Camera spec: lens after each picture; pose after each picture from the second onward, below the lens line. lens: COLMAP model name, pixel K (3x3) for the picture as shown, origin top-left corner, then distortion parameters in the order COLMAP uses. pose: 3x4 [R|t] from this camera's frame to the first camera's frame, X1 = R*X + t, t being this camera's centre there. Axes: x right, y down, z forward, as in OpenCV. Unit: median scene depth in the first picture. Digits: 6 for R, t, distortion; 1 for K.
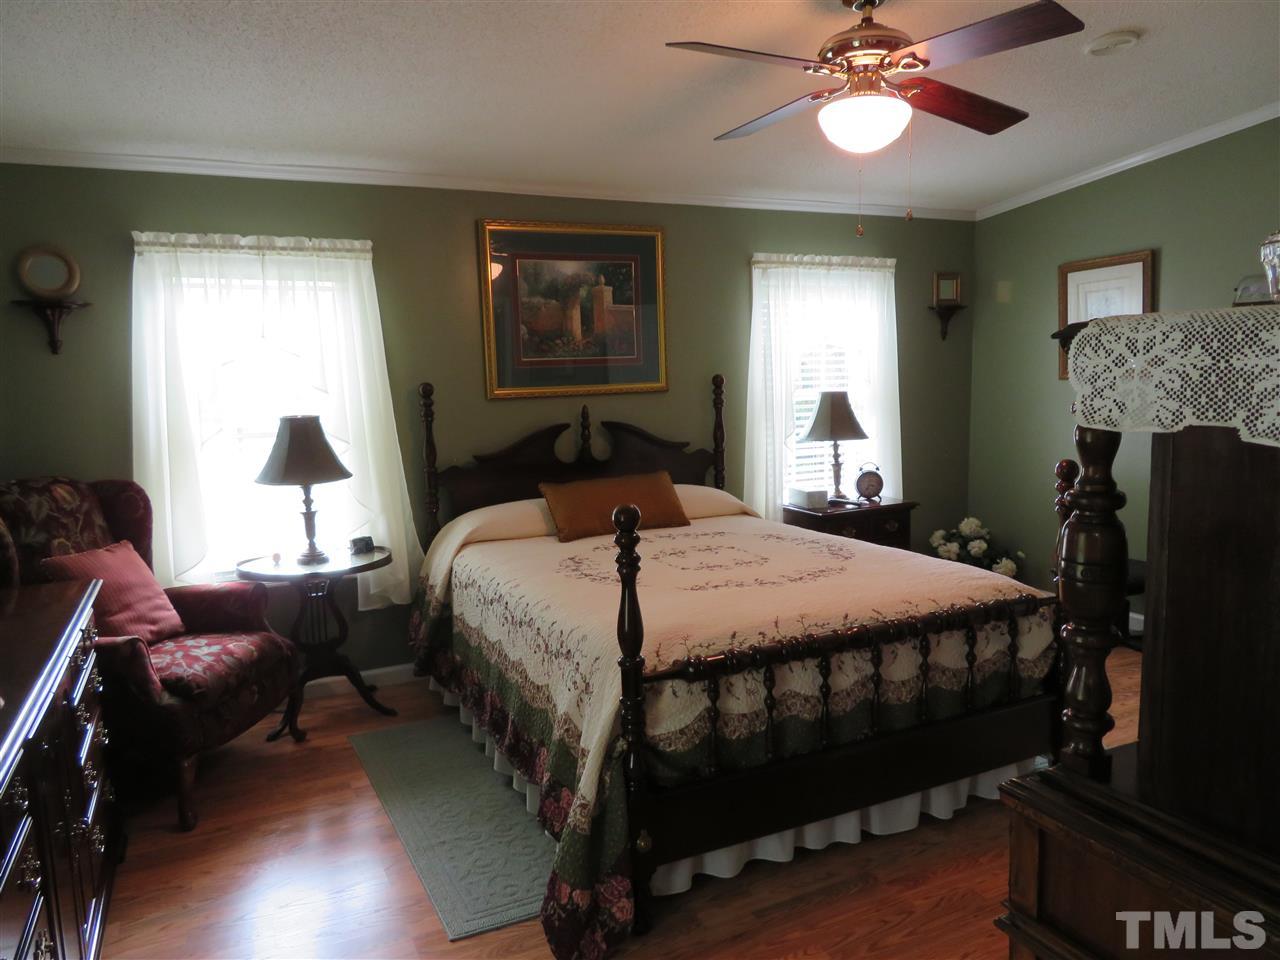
lens RADIAL K [[931.2, 0, 640.0], [0, 931.2, 480.0], [0, 0, 1]] dist [0.000281, 0.001829]
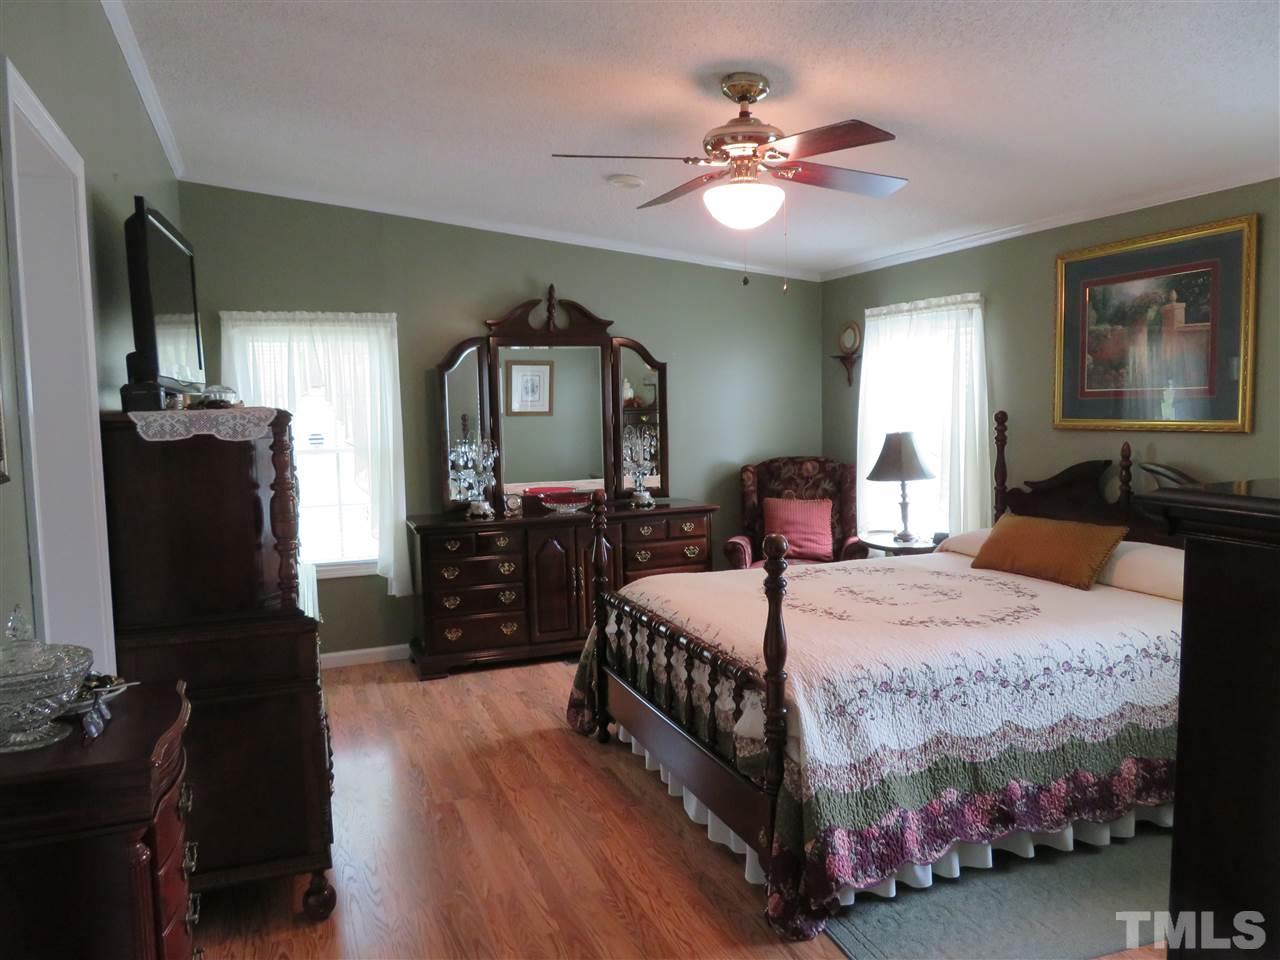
lens RADIAL K [[931.2, 0, 640.0], [0, 931.2, 480.0], [0, 0, 1]] dist [0.000281, 0.001829]
pose [[-0.086064, 0.106374, -0.990595, 0.884470], [-0.109896, 0.987203, 0.115558, -0.098787], [0.990210, 0.118807, -0.073272, 0.626984]]
